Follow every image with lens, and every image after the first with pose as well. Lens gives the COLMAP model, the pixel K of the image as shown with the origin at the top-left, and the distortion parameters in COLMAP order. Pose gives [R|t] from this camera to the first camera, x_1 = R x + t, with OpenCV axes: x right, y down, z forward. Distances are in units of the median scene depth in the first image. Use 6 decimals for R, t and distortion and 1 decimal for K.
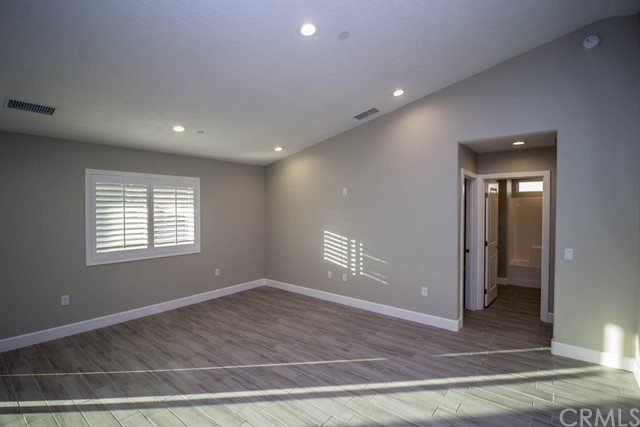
lens RADIAL K [[303.0, 0, 321.1], [0, 303.0, 212.7], [0, 0, 1]] dist [0.003329, -0.014666]
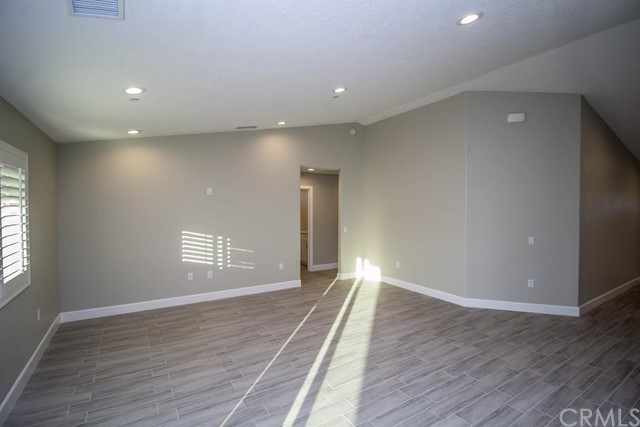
lens RADIAL K [[303.0, 0, 321.1], [0, 303.0, 212.7], [0, 0, 1]] dist [0.003329, -0.014666]
pose [[0.323837, -0.015012, 0.945994, -0.902516], [0.012843, 0.999852, 0.011470, -0.002857], [-0.946026, 0.008435, 0.323982, 0.357794]]
